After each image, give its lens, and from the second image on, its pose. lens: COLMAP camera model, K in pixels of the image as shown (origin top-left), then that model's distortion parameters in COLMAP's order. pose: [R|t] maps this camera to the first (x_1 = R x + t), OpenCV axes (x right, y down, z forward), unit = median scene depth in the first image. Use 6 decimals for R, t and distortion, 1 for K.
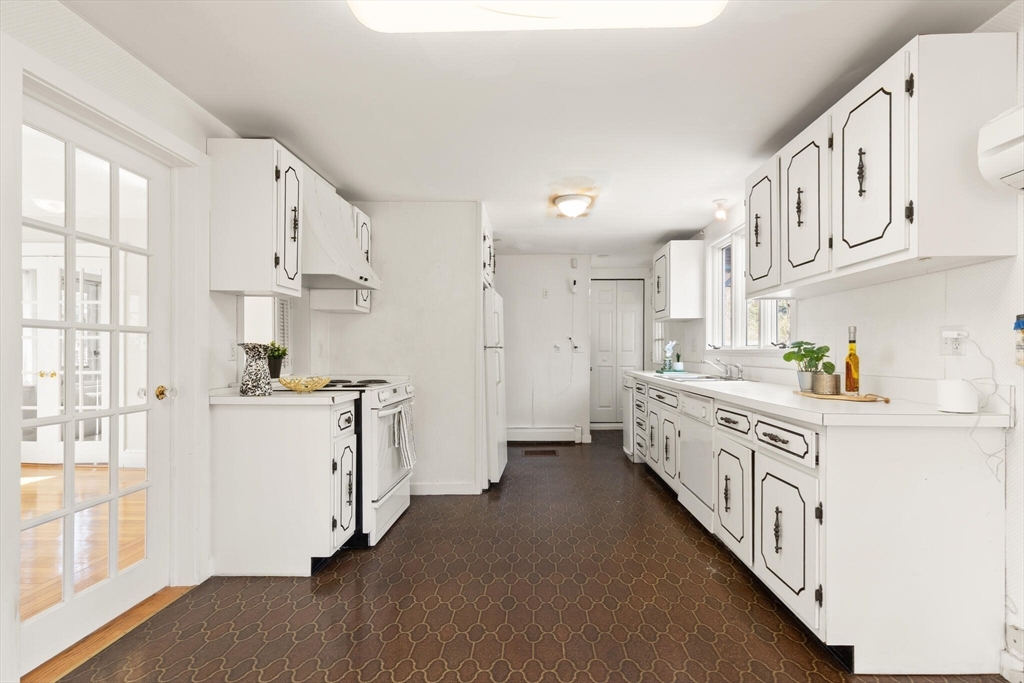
lens RADIAL K [[475.6, 0, 534.2], [0, 475.6, 353.4], [0, 0, 1]] dist [0.009088, -0.001103]
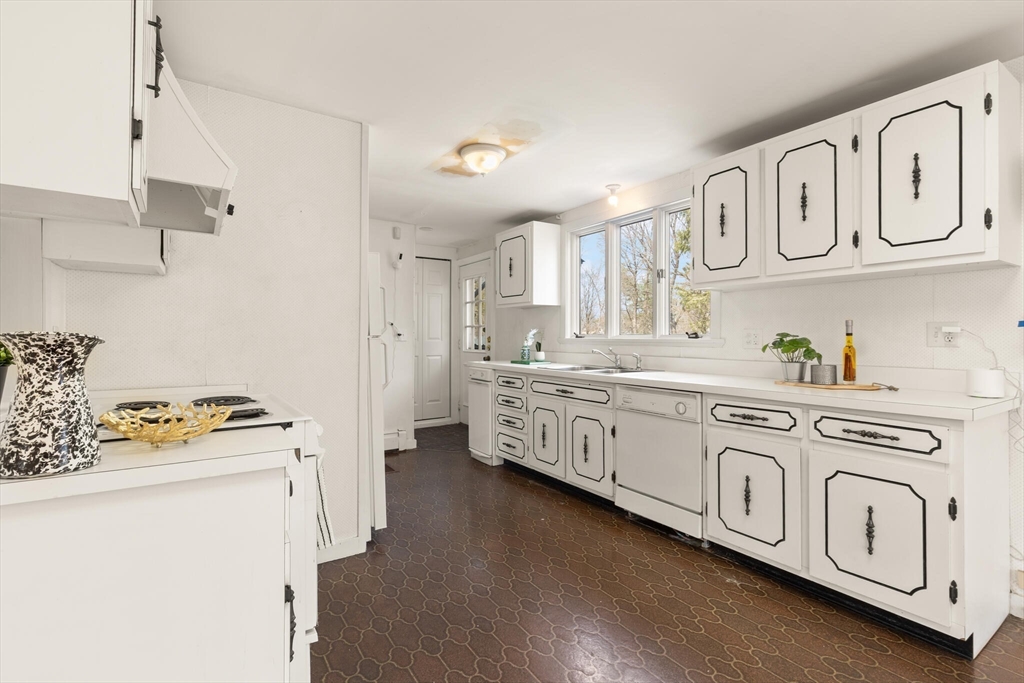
lens RADIAL K [[475.6, 0, 517.4], [0, 475.6, 335.2], [0, 0, 1]] dist [0.009088, -0.001103]
pose [[0.825336, 0.001456, 0.564640, -0.445739], [0.002295, 0.999980, -0.005932, -0.014296], [-0.564637, 0.006191, 0.825316, 0.429859]]
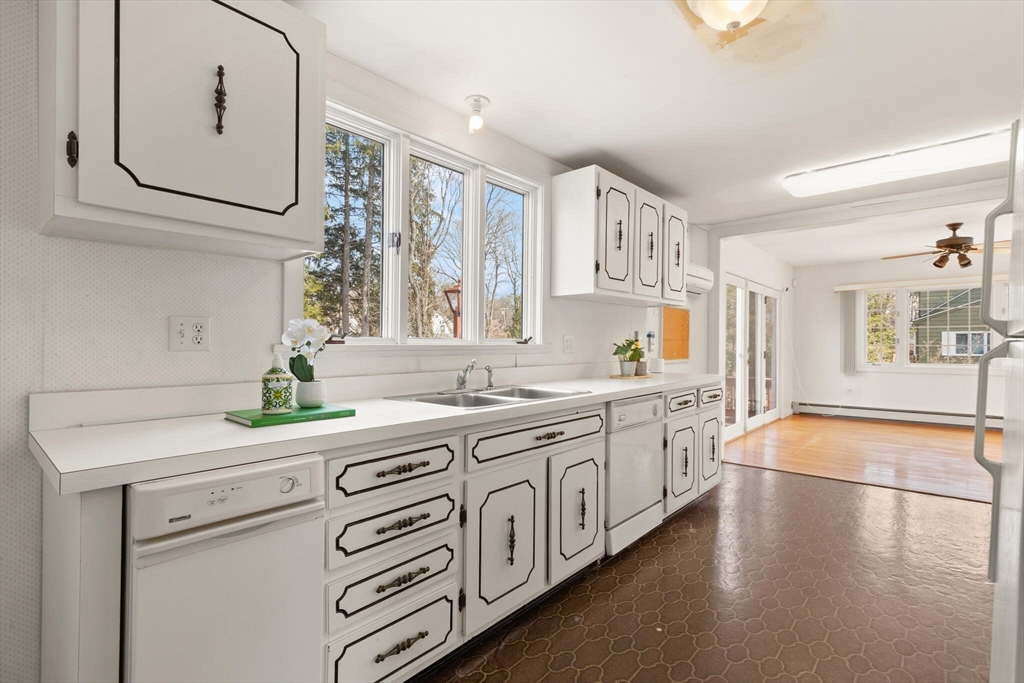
lens RADIAL K [[475.6, 0, 514.3], [0, 475.6, 347.3], [0, 0, 1]] dist [0.009088, -0.001103]
pose [[-0.752703, -0.003895, 0.658349, -0.068158], [0.002866, 0.999954, 0.009193, -0.014838], [-0.658354, 0.008807, -0.752657, 1.988760]]
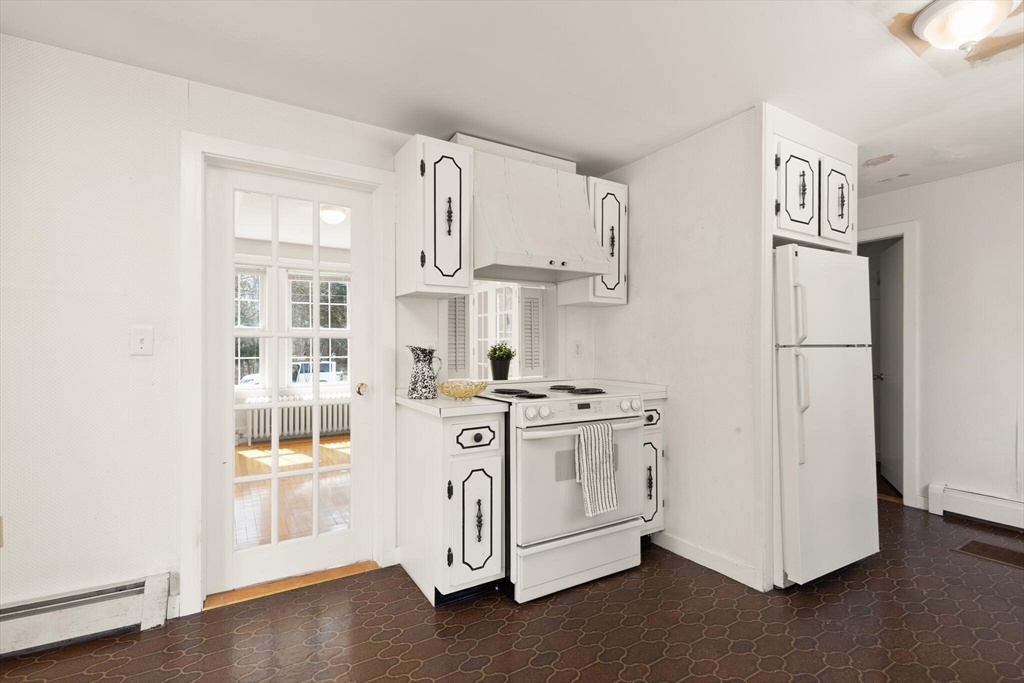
lens RADIAL K [[475.6, 0, 517.0], [0, 475.6, 346.6], [0, 0, 1]] dist [0.009088, -0.001103]
pose [[0.526304, -0.004672, -0.850283, 0.327851], [-0.000527, 0.999983, -0.005820, -0.011839], [0.850296, 0.003511, 0.526293, 0.585071]]
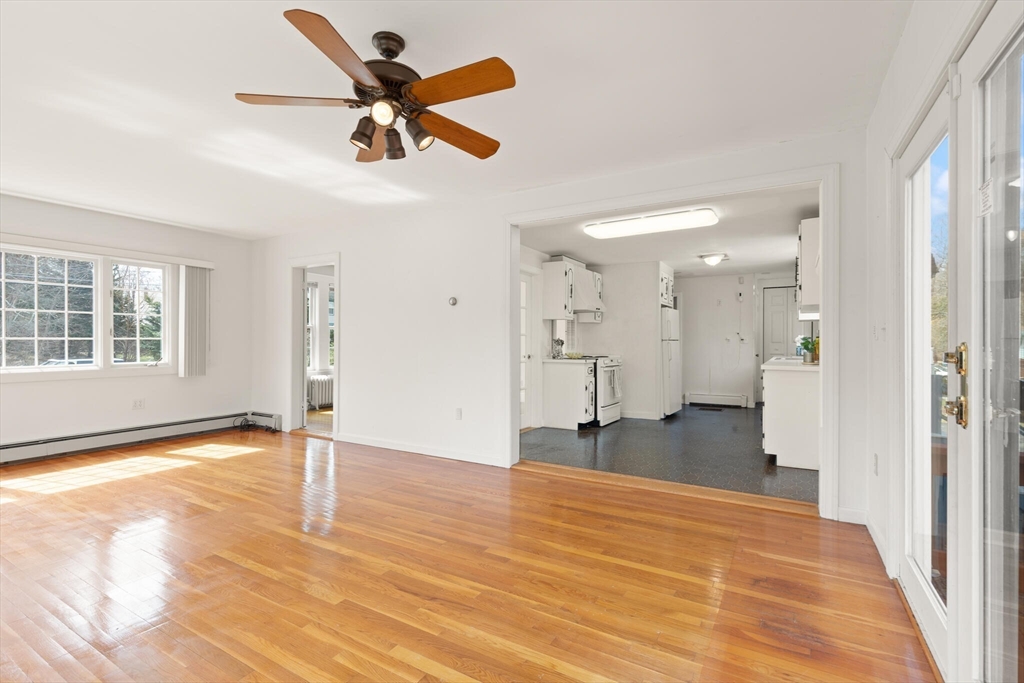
lens RADIAL K [[475.6, 0, 508.2], [0, 475.6, 343.9], [0, 0, 1]] dist [0.009088, -0.001103]
pose [[0.858821, 0.000975, -0.512275, 0.458231], [-0.002386, 0.999995, -0.002097, 0.010108], [0.512270, 0.003023, 0.858819, -1.223119]]
